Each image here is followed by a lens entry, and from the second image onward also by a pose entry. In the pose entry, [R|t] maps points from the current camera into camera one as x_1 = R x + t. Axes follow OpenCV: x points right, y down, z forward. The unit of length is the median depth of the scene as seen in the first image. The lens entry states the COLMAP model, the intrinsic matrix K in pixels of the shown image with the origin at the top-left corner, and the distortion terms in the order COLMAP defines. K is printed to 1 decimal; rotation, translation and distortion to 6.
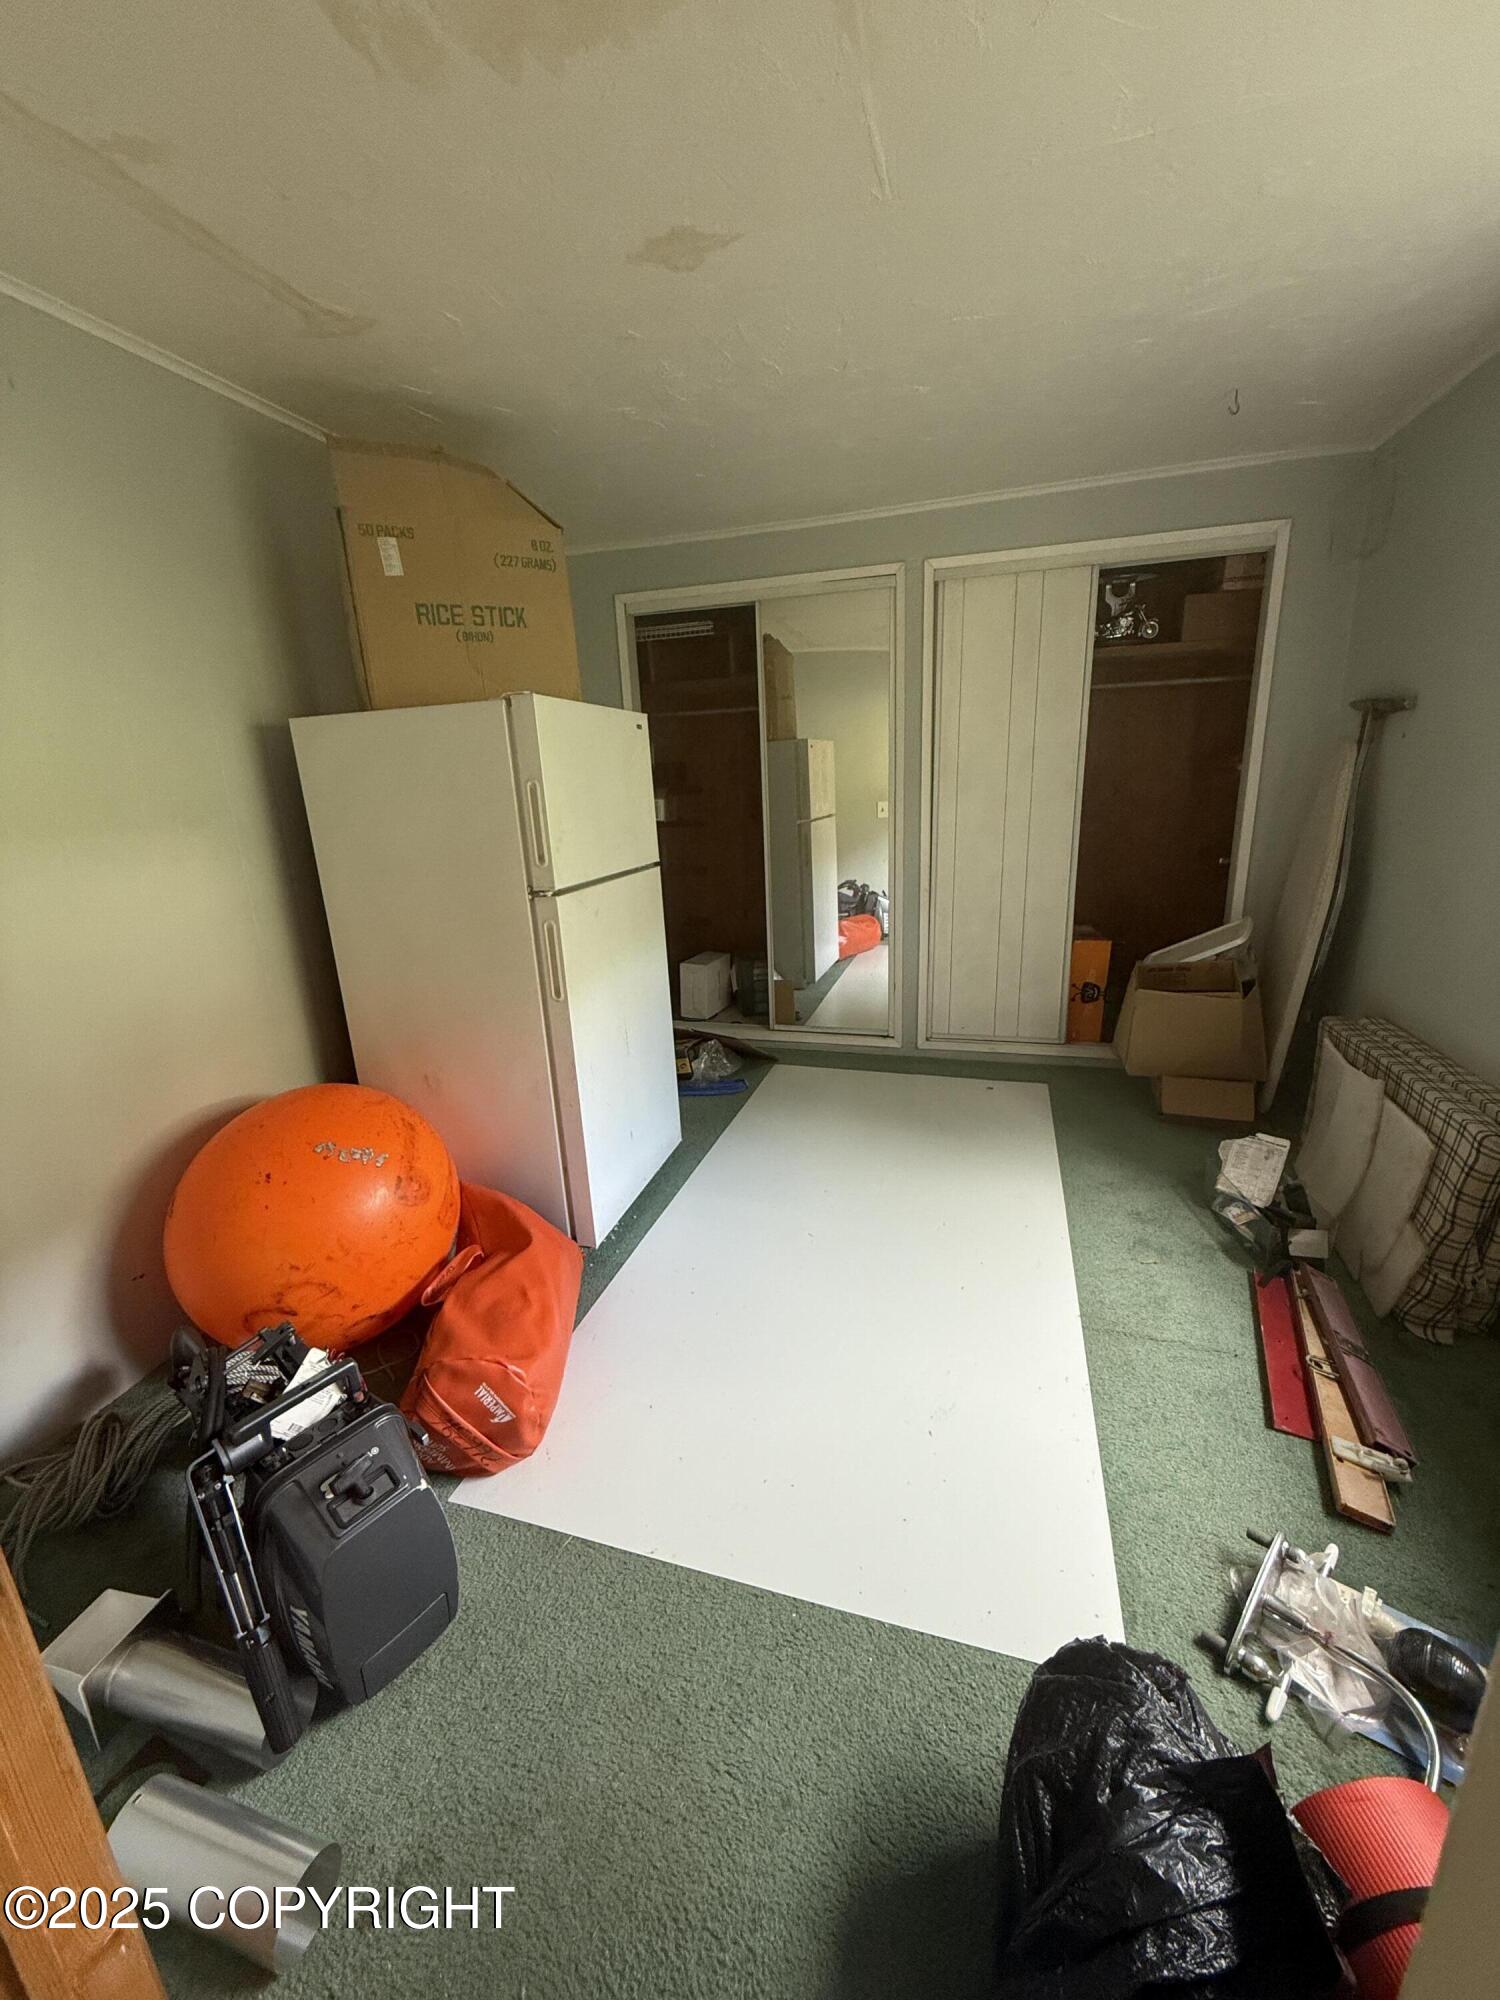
lens RADIAL K [[801.7, 0, 749.7], [0, 801.7, 995.5], [0, 0, 1]] dist [0.000330, -0.000160]
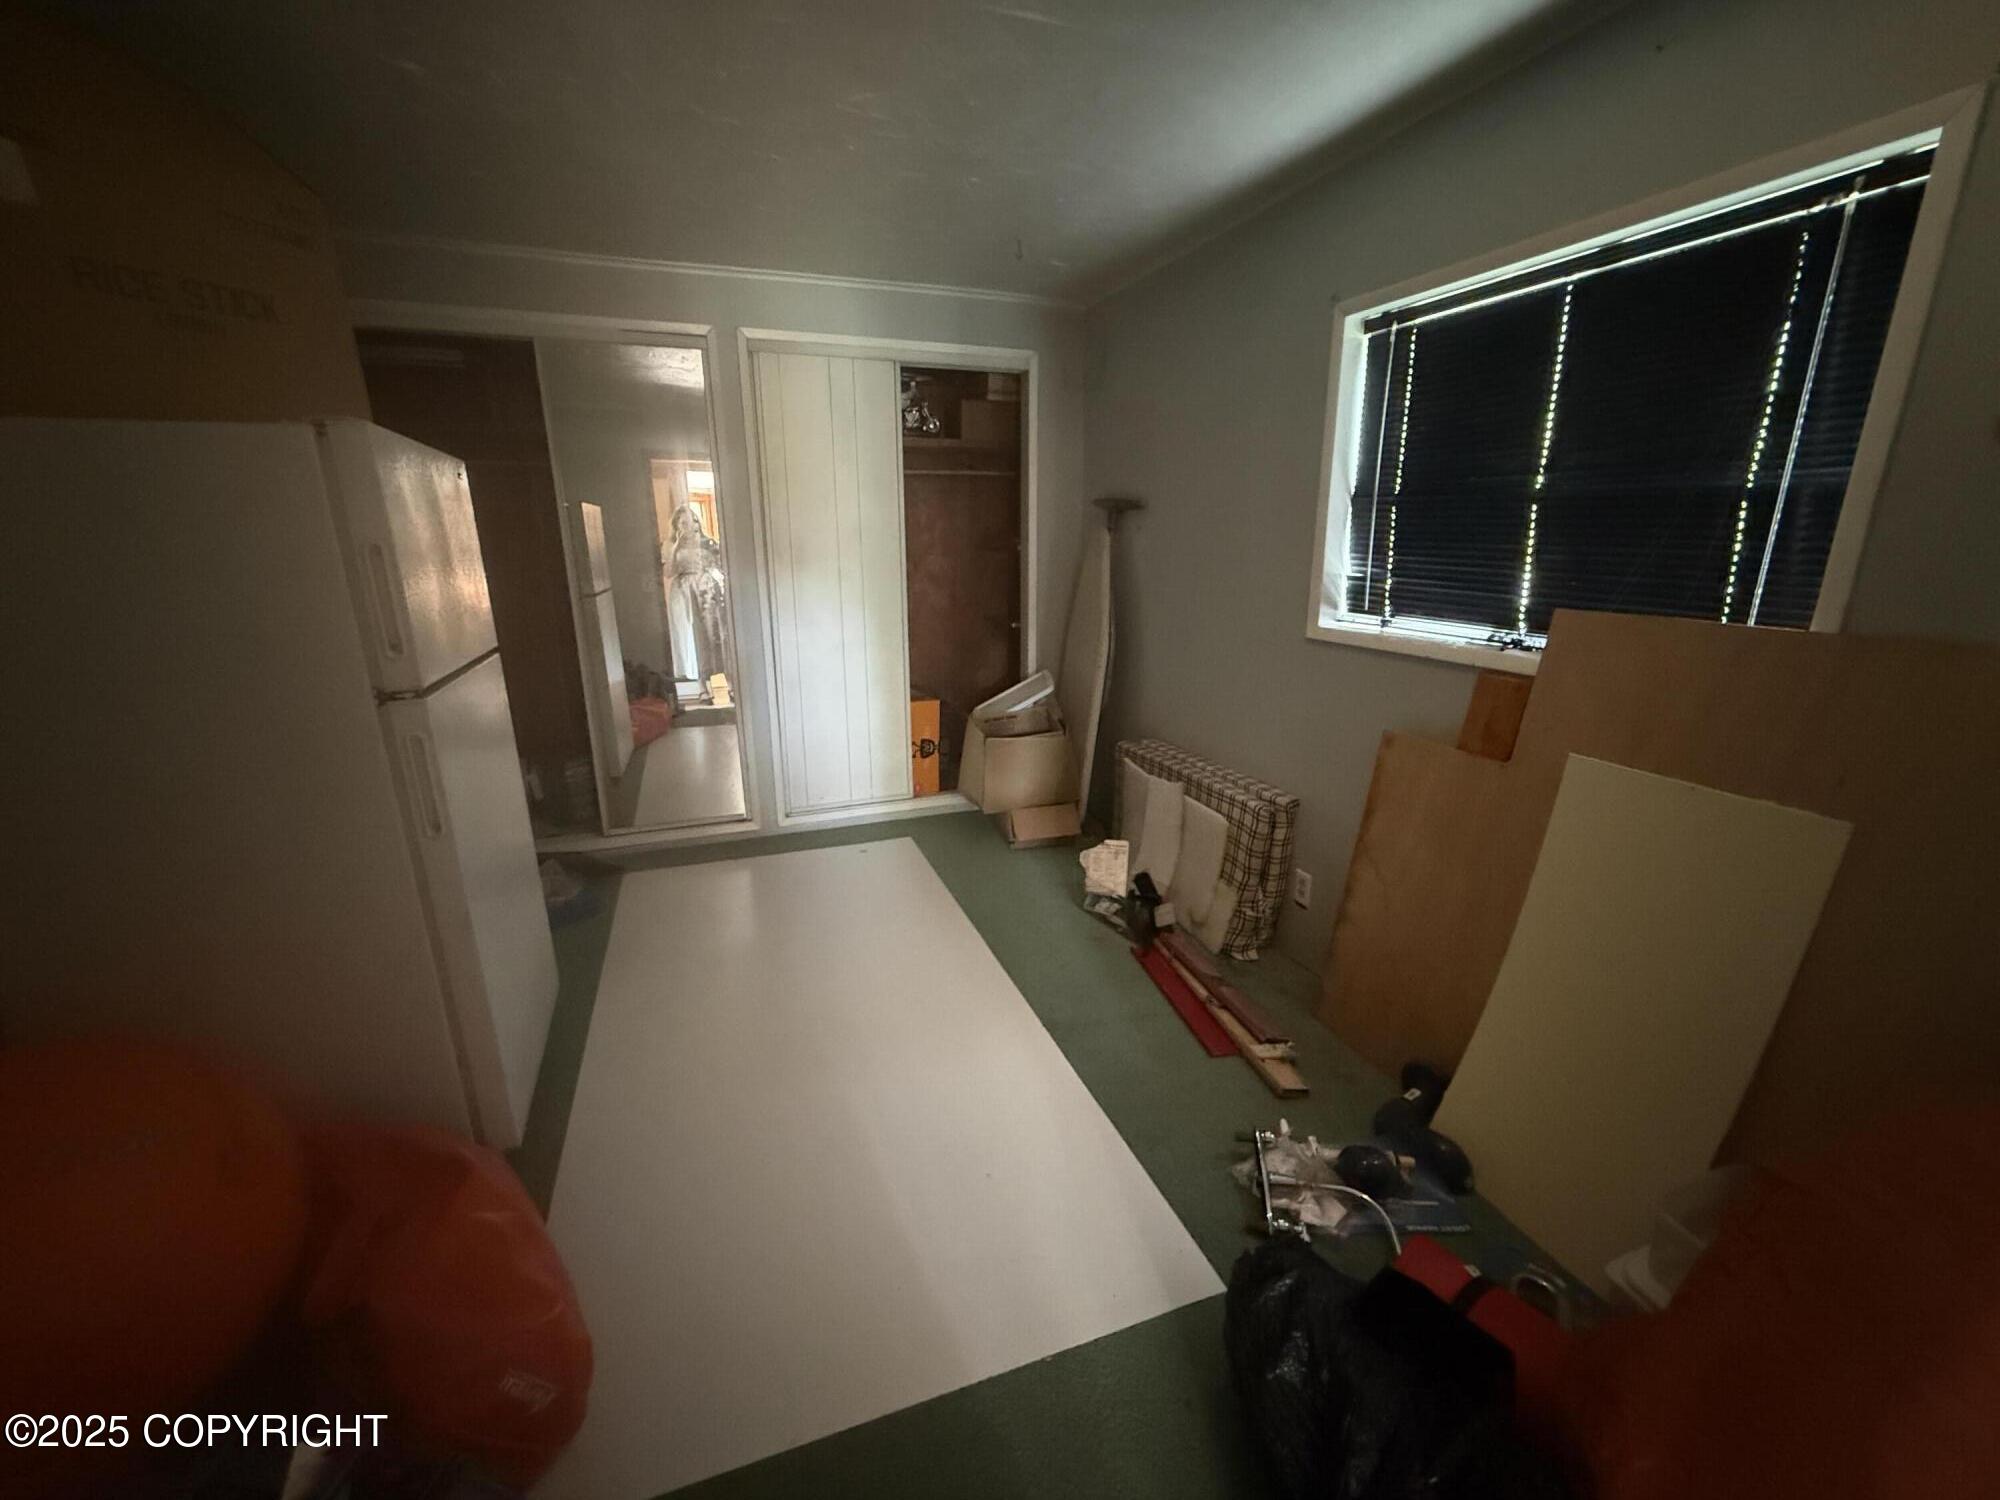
lens RADIAL K [[801.7, 0, 992.1], [0, 801.7, 750.2], [0, 0, 1]] dist [0.000330, -0.000160]
pose [[0.802559, -0.122140, 0.583936, -0.200125], [0.136622, 0.990433, 0.019395, -0.013562], [-0.580719, 0.064213, 0.811568, 0.075874]]
